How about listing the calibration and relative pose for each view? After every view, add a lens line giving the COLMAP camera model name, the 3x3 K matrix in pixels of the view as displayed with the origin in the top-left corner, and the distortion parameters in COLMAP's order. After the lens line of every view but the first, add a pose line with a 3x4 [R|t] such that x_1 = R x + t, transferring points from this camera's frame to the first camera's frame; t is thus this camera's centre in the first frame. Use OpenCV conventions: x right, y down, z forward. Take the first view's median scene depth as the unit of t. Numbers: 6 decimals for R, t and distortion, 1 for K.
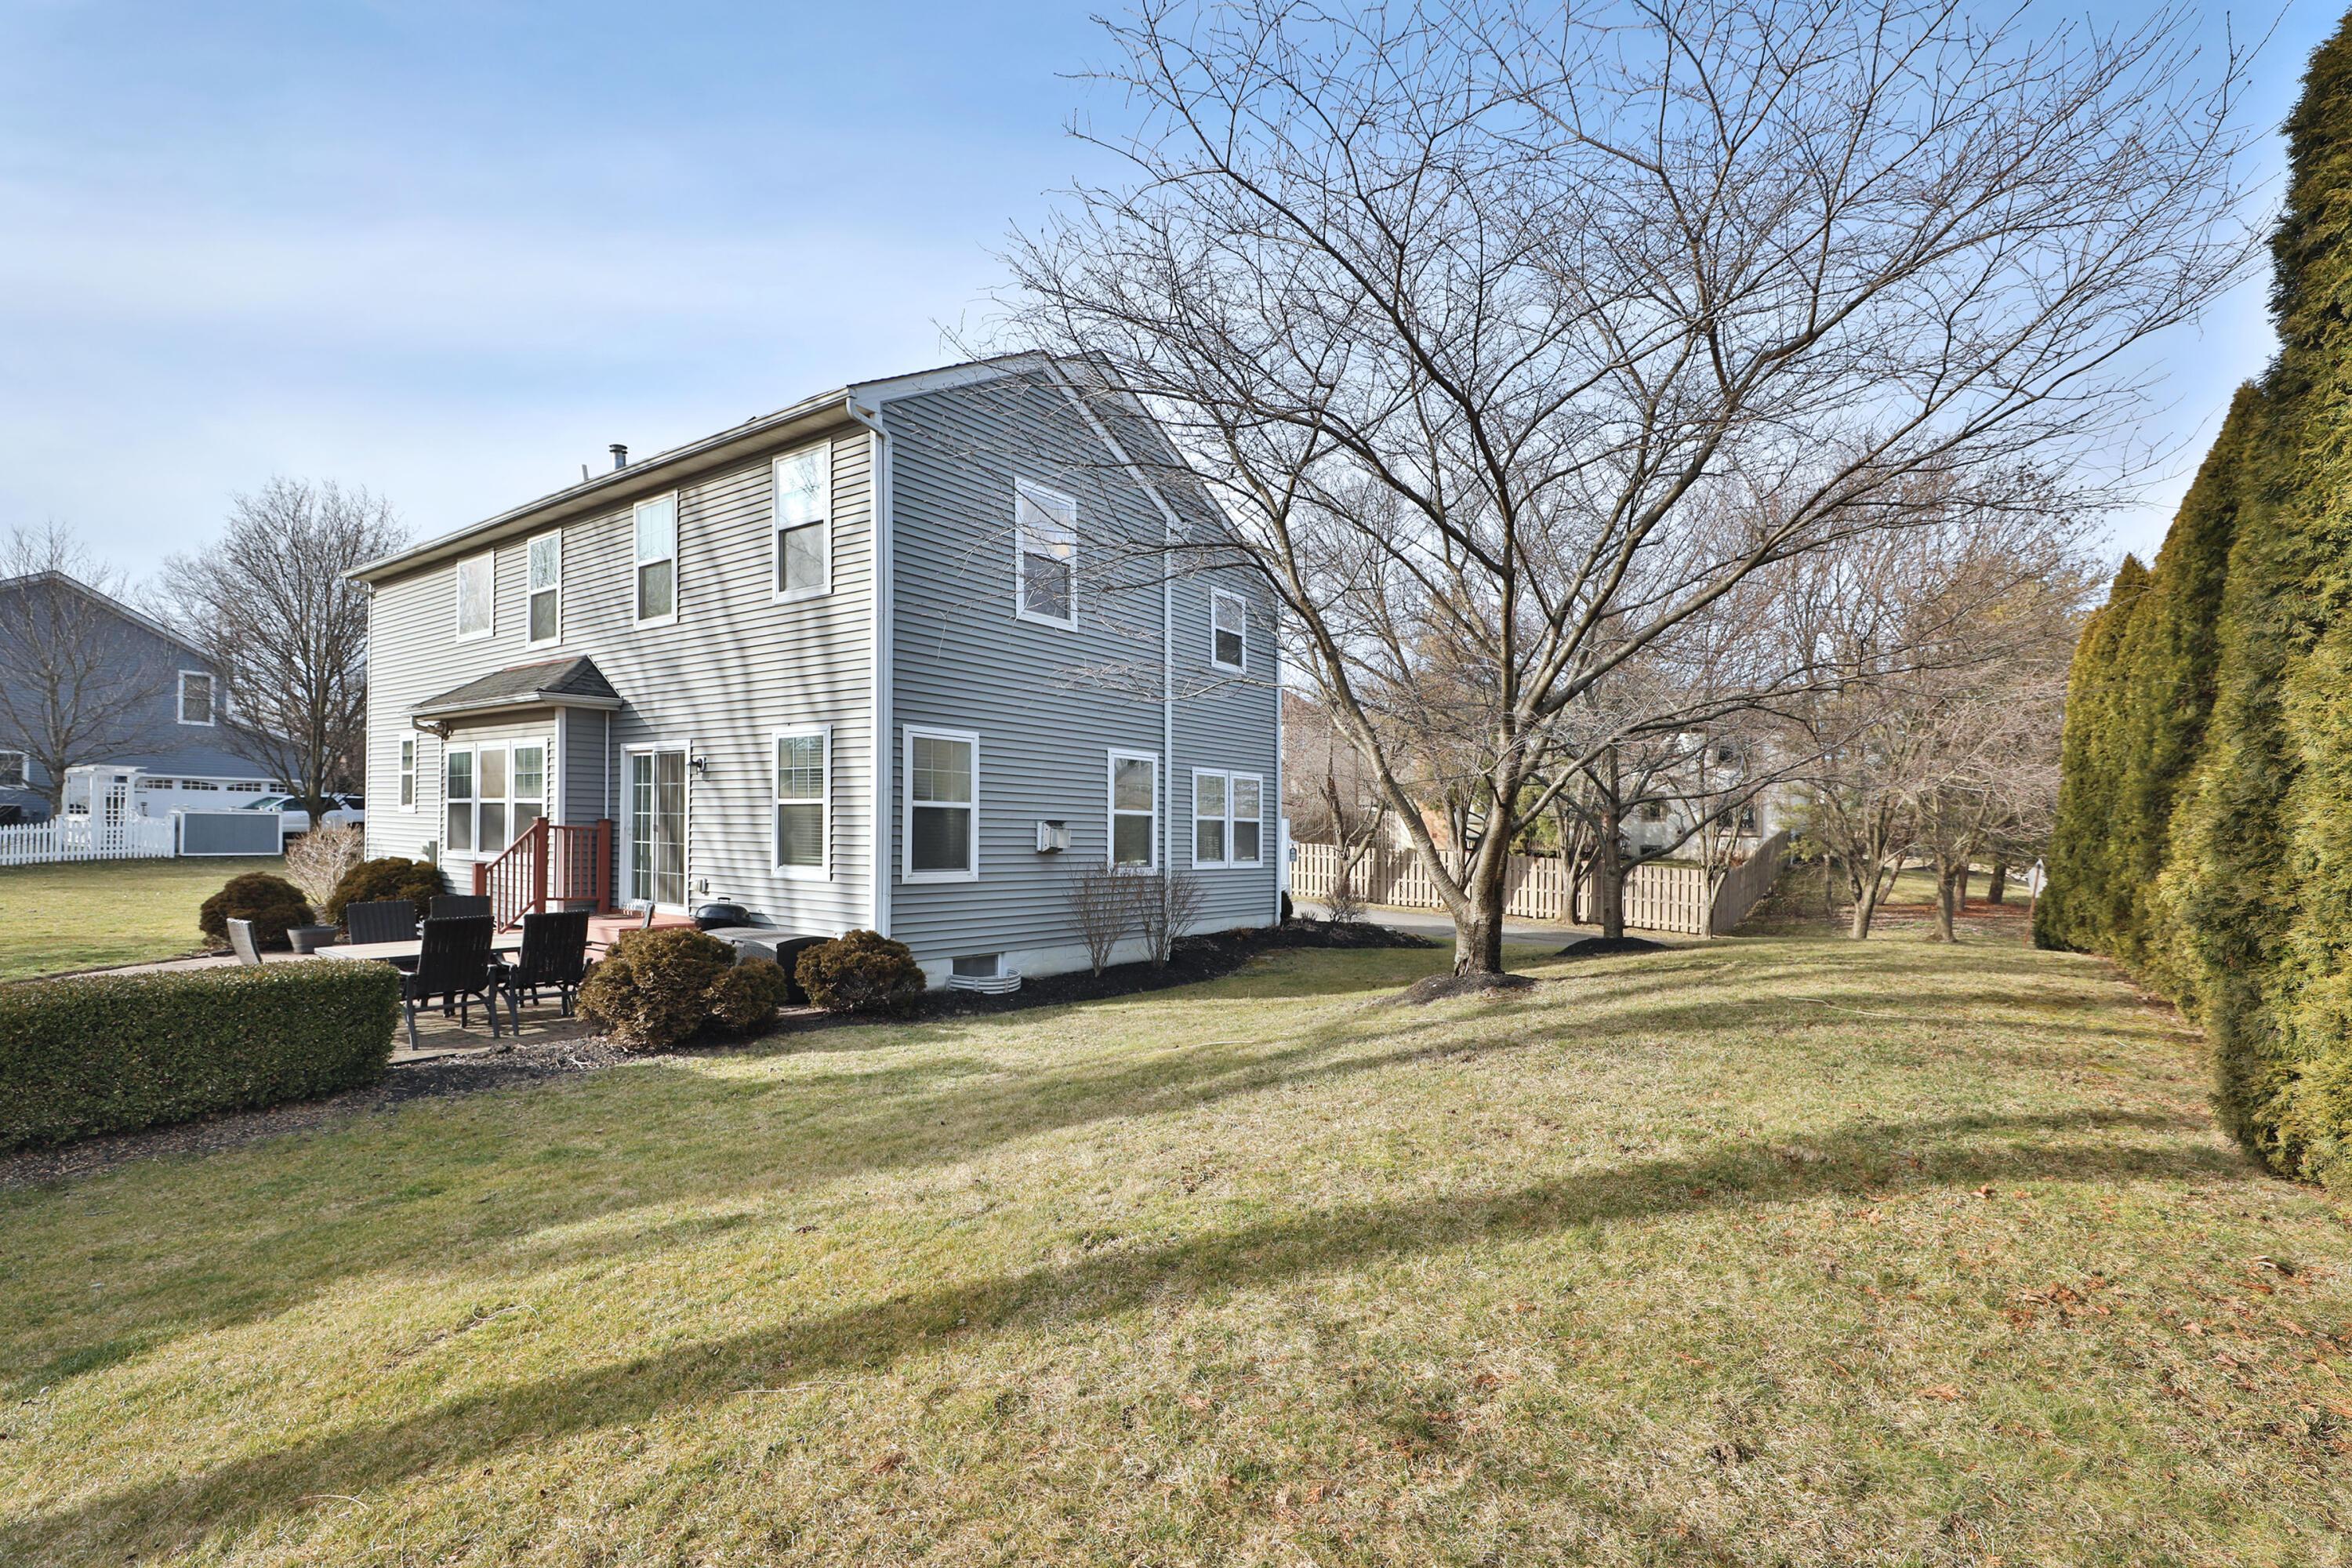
lens RADIAL K [[1083.1, 0, 1191.3], [0, 1083.1, 792.6], [0, 0, 1]] dist [-0.042312, 0.000523]
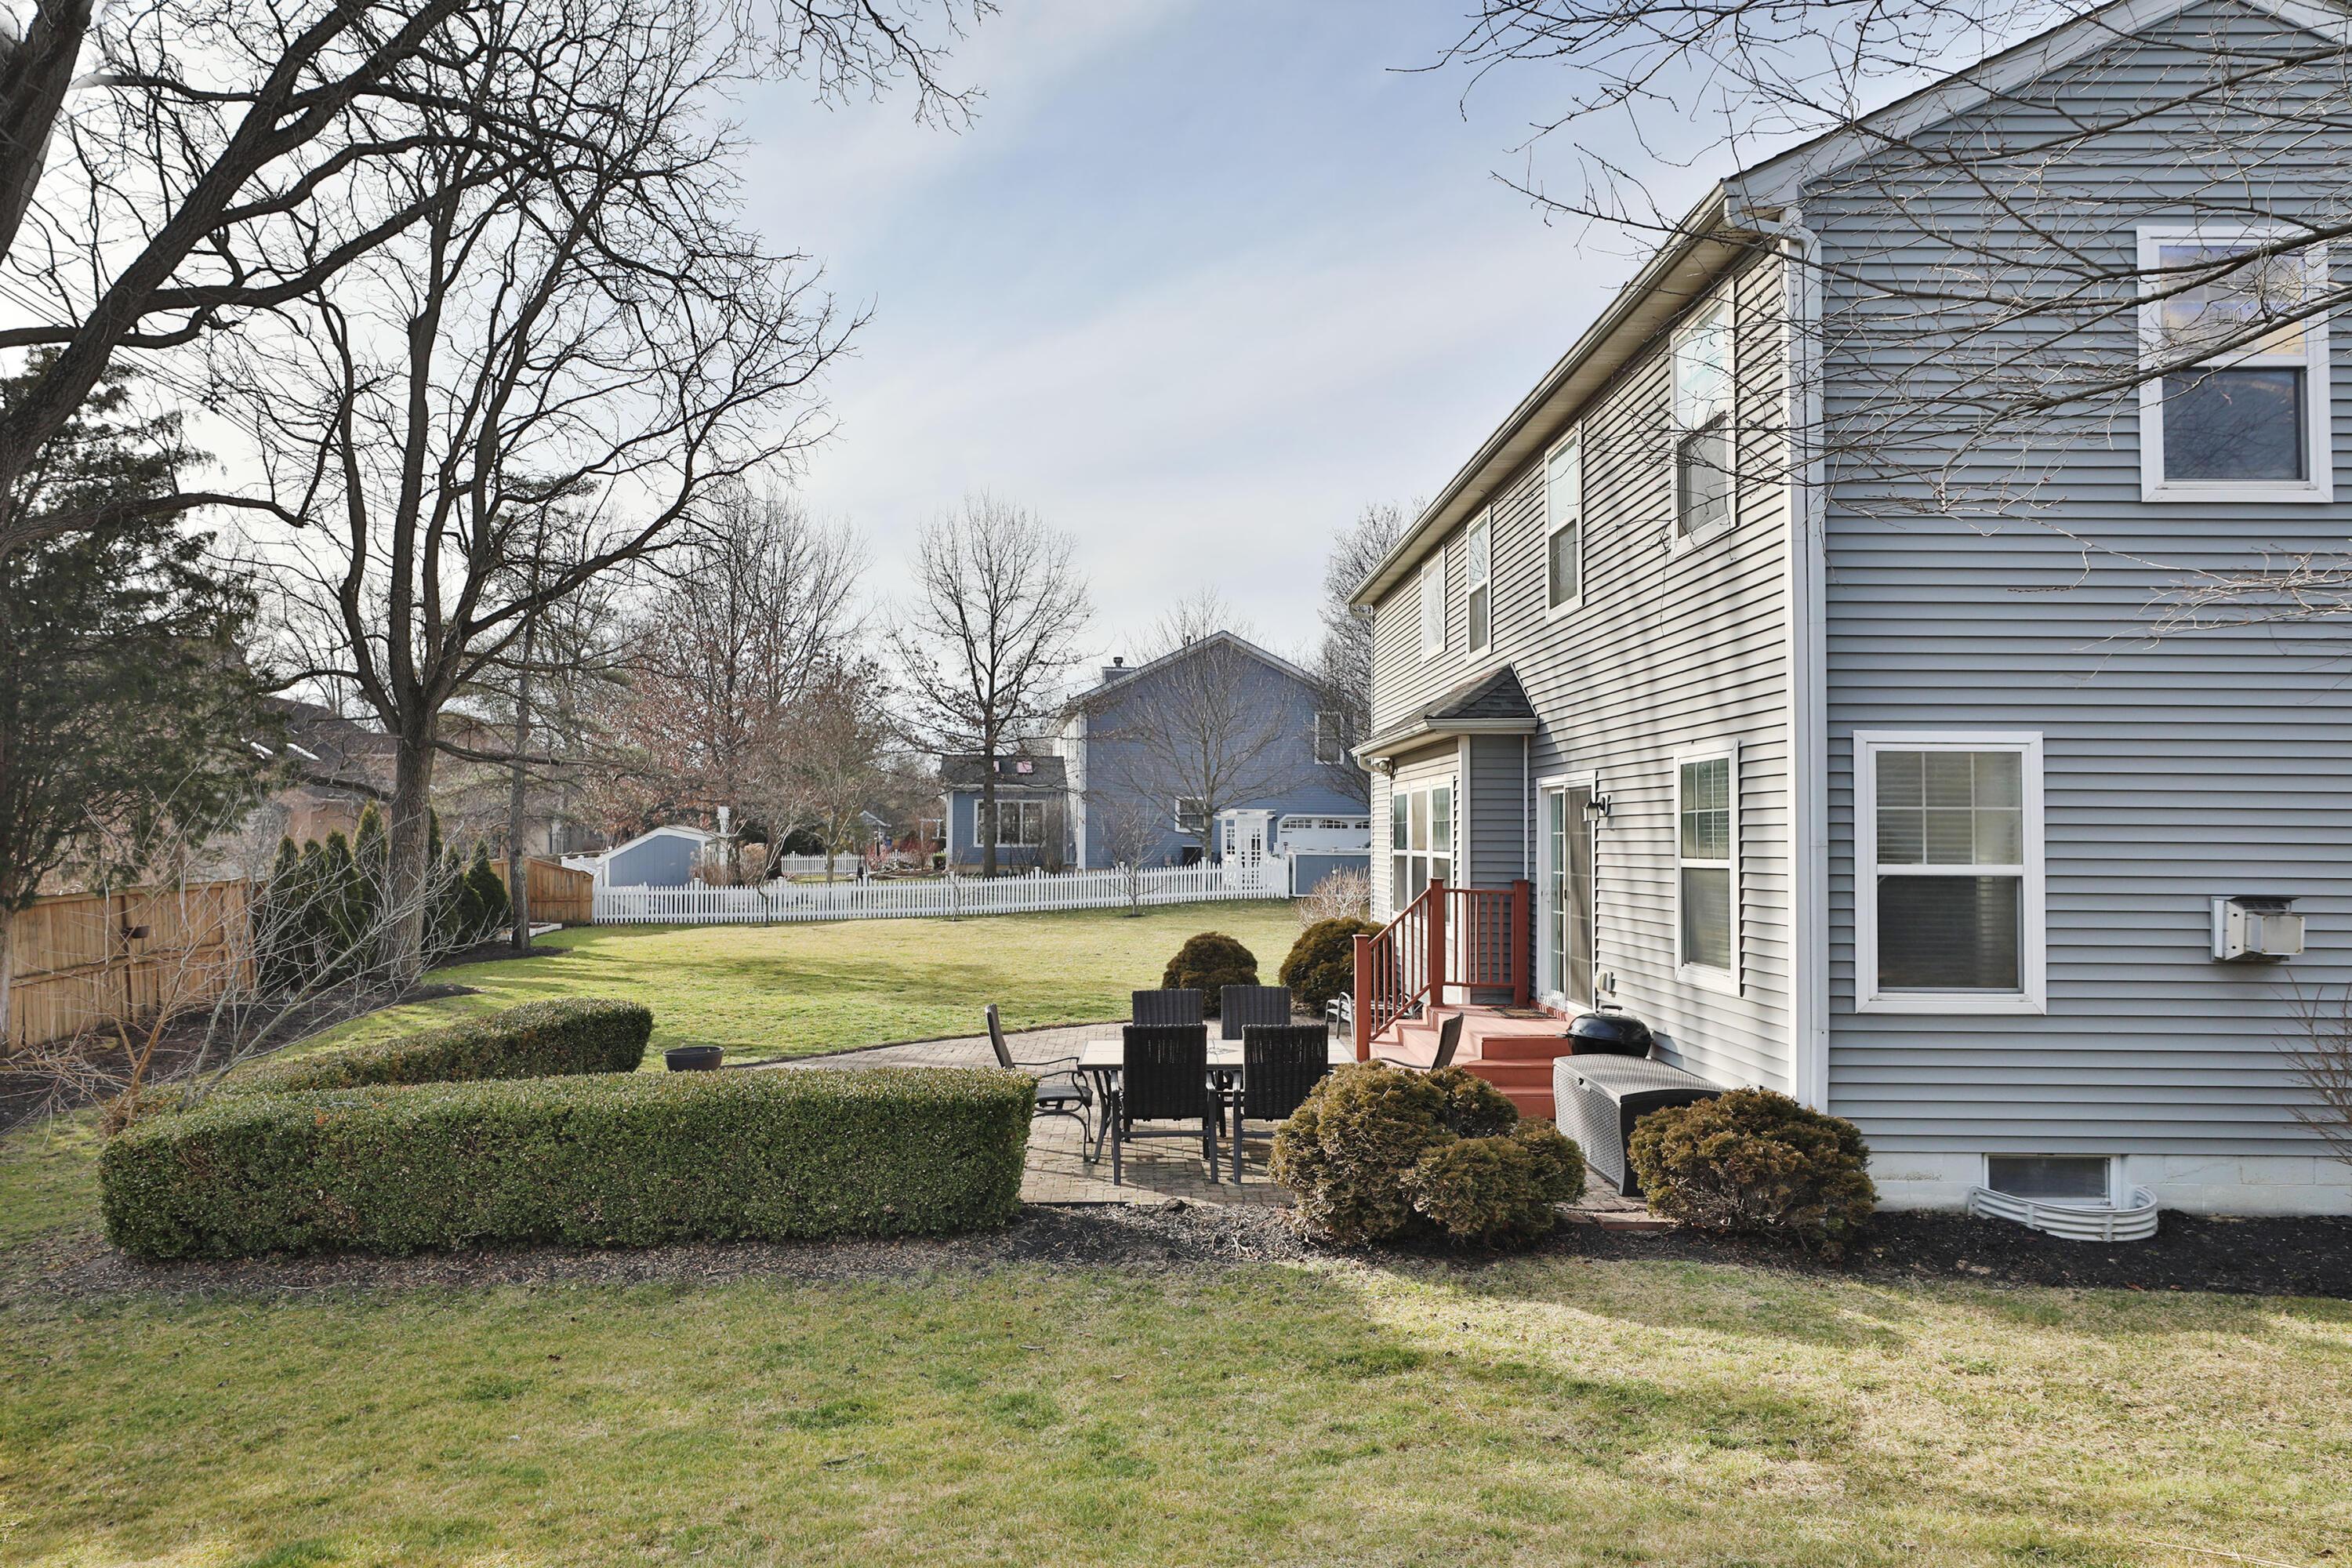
lens RADIAL K [[1341.8, 0, 1255.9], [0, 1341.8, 777.0], [0, 0, 1]] dist [-0.006156, 0.000845]
pose [[0.570457, -0.040071, -0.820350, 0.126466], [0.026403, 0.999188, -0.030446, -0.024468], [0.820903, -0.004291, 0.571051, 0.321007]]
